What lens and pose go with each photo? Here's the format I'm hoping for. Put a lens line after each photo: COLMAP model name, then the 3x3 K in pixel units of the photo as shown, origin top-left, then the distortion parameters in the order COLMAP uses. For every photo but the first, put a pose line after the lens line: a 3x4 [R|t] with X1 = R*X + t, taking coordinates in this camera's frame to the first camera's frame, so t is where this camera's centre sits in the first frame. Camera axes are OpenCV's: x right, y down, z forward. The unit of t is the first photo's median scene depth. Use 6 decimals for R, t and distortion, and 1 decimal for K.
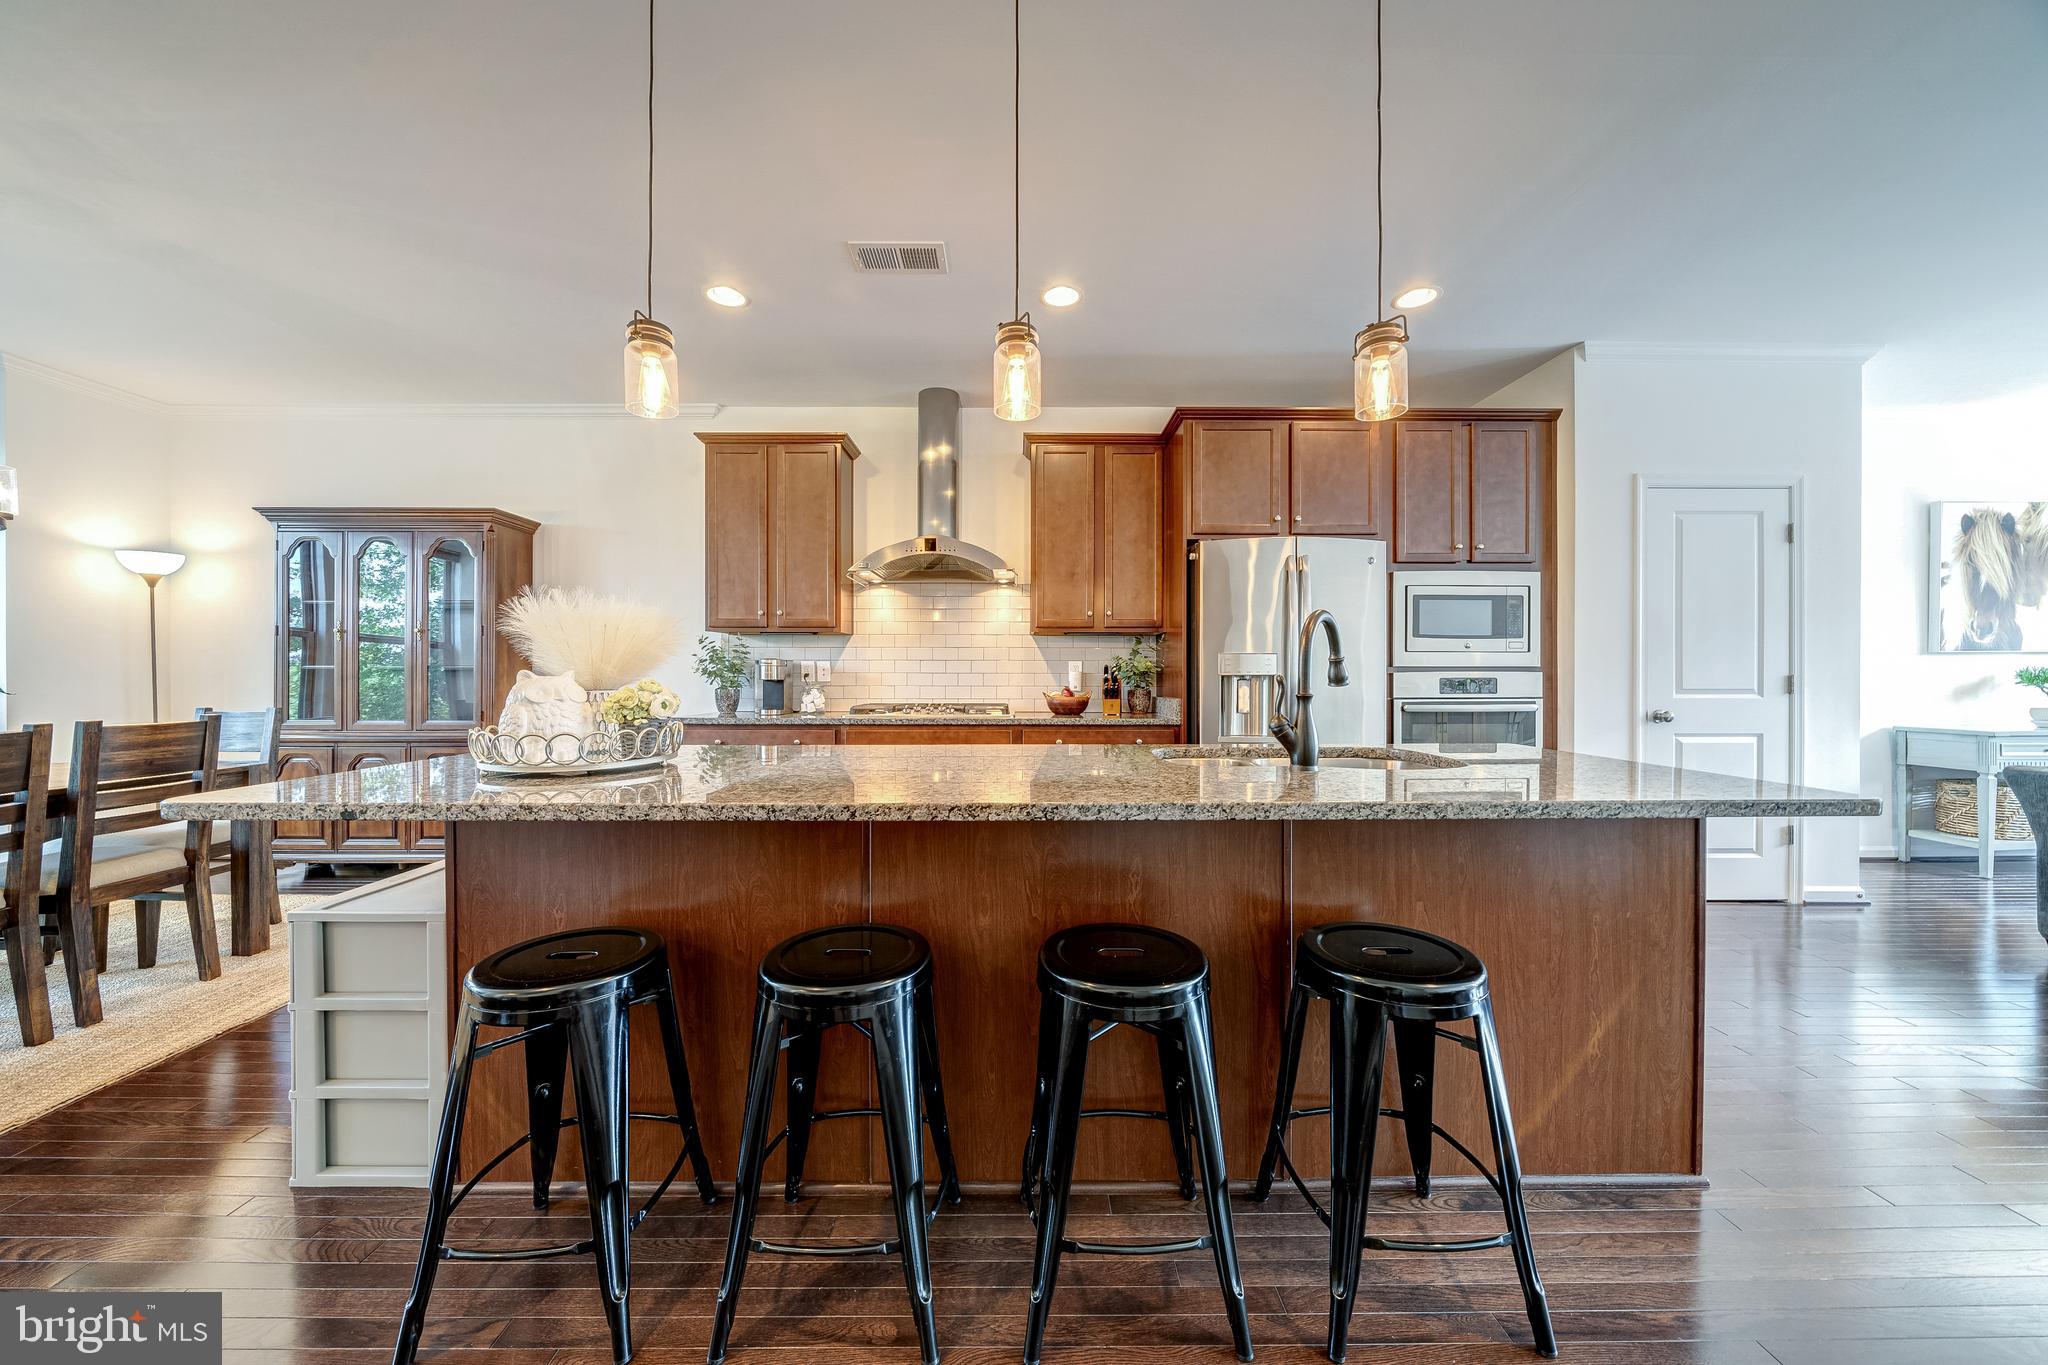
lens RADIAL K [[692.7, 0, 1018.1], [0, 692.7, 679.3], [0, 0, 1]] dist [-0.004732, -0.000251]
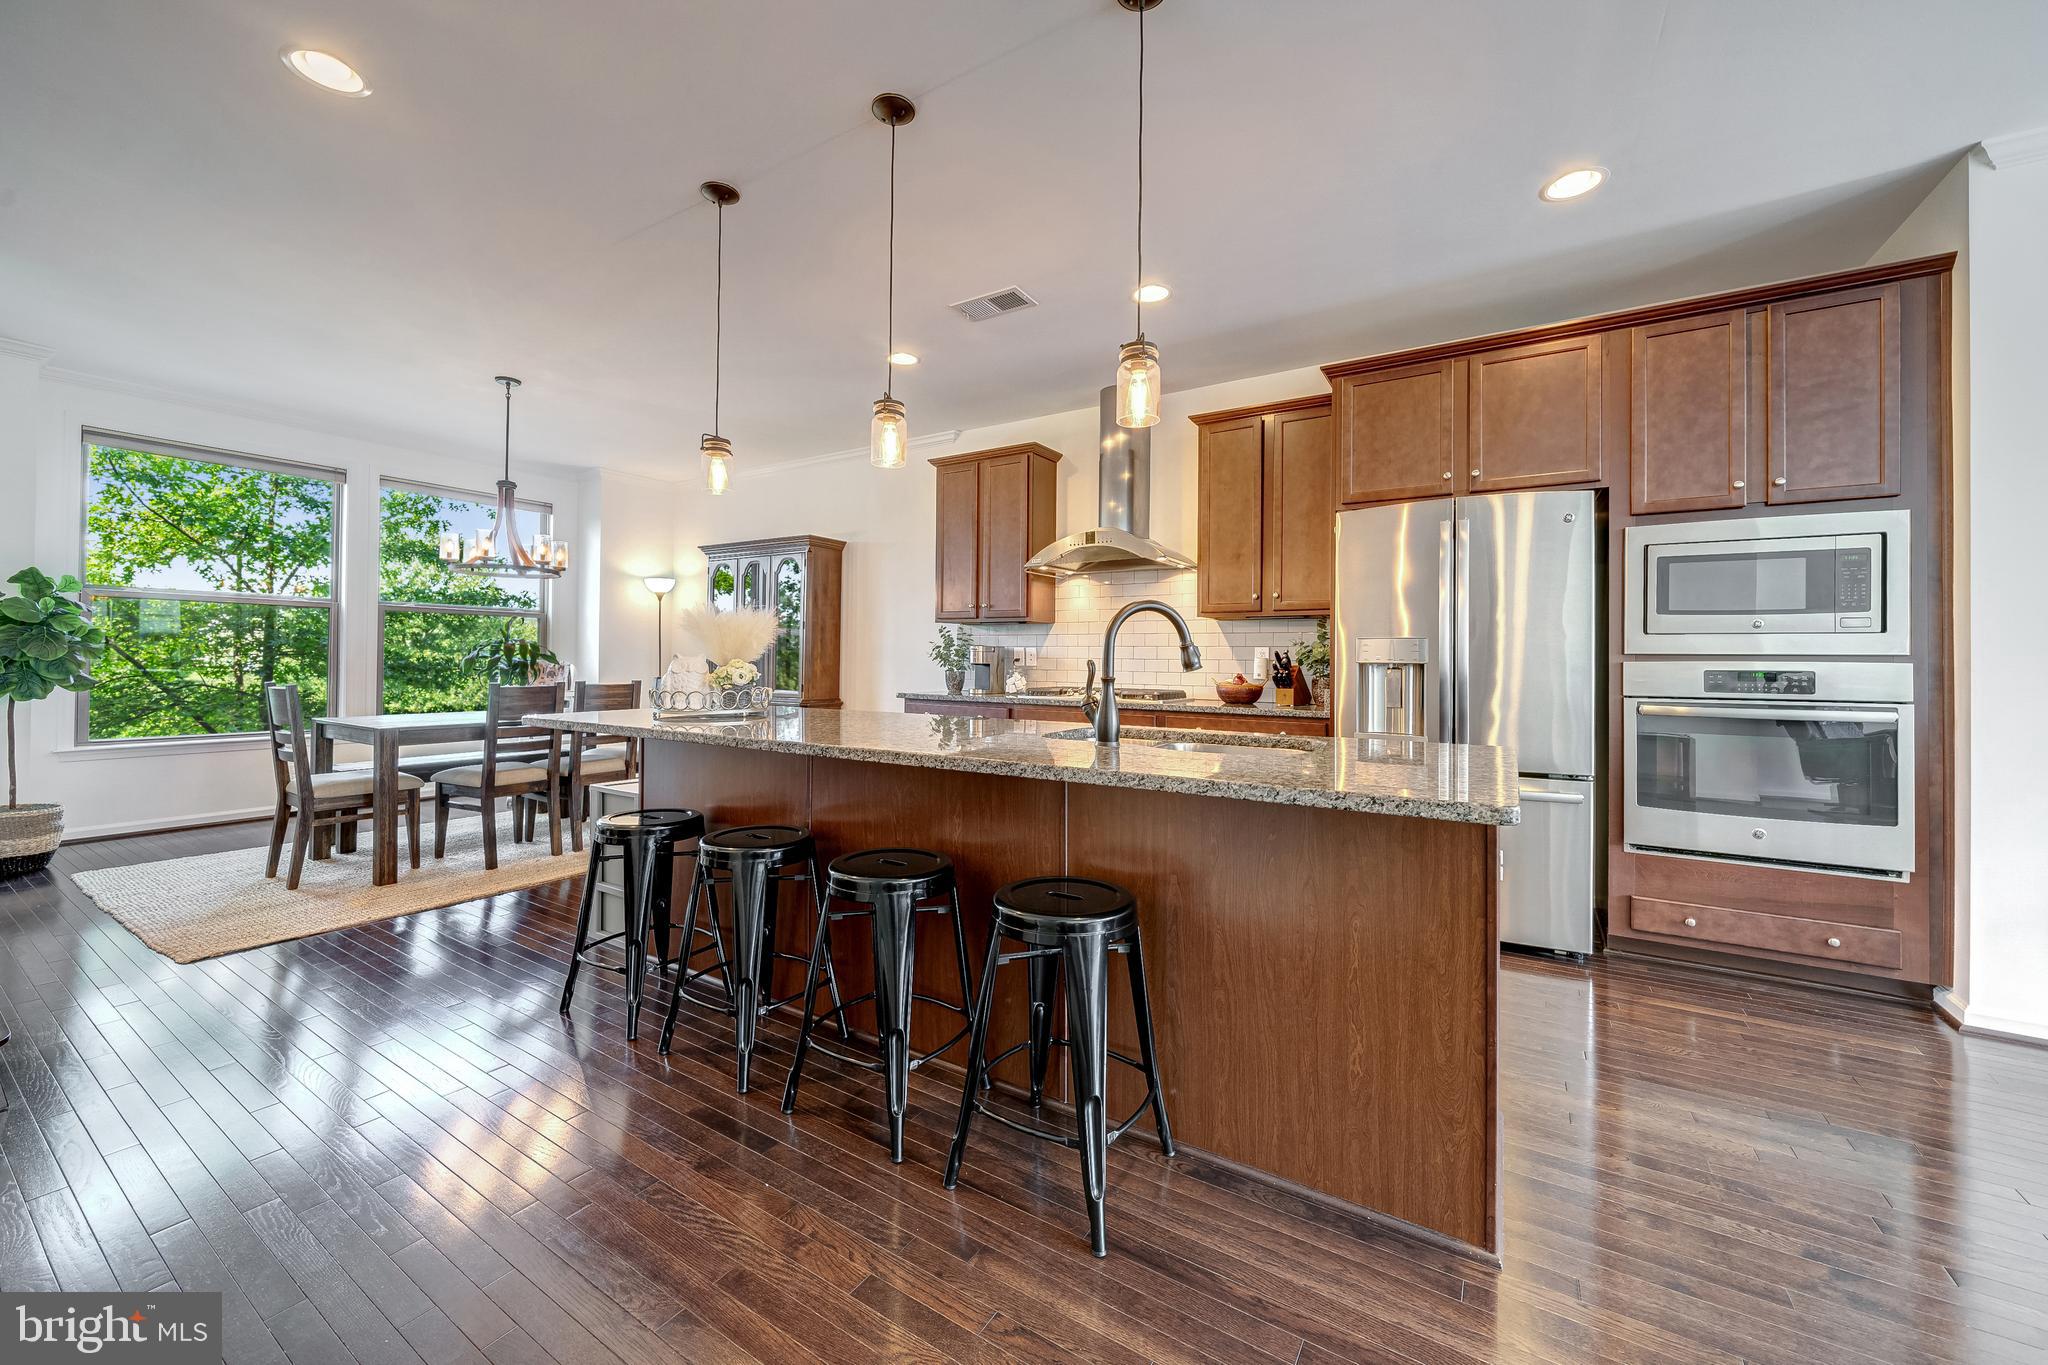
lens RADIAL K [[762.7, 0, 1019.4], [0, 762.7, 657.2], [0, 0, 1]] dist [-0.006859, 0.000146]
pose [[0.844527, 0.006049, -0.535479, 0.425813], [-0.012950, 0.999874, -0.009128, 0.001168], [0.535356, 0.014643, 0.844499, -0.048034]]
